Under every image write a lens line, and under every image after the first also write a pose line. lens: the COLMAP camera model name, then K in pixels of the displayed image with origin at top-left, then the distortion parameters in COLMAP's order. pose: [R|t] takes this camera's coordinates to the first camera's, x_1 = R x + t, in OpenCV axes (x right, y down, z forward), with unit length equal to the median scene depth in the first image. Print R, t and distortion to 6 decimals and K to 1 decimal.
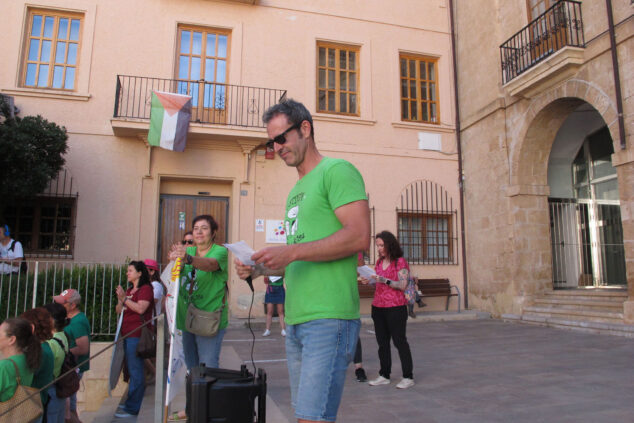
lens RADIAL K [[539.7, 0, 316.2], [0, 539.7, 193.4], [0, 0, 1]] dist [-0.133572, 0.072133]
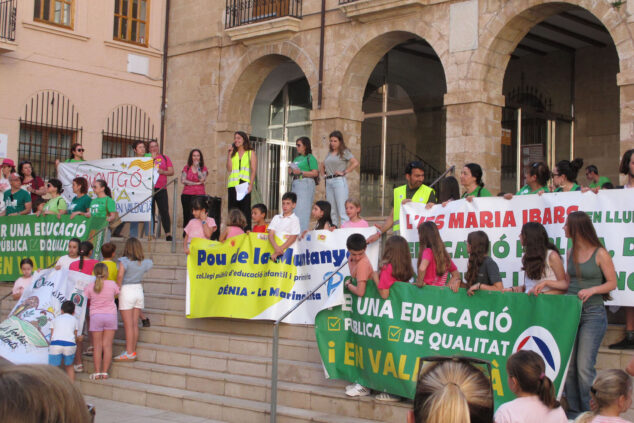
lens RADIAL K [[1052.8, 0, 316.9], [0, 1052.8, 211.3], [0, 0, 1]] dist [-0.038148, 0.000000]
pose [[0.845659, 0.056091, 0.530768, -0.564394], [-0.114803, 0.990301, 0.078259, -0.023393], [-0.521230, -0.127114, 0.843896, -0.888594]]
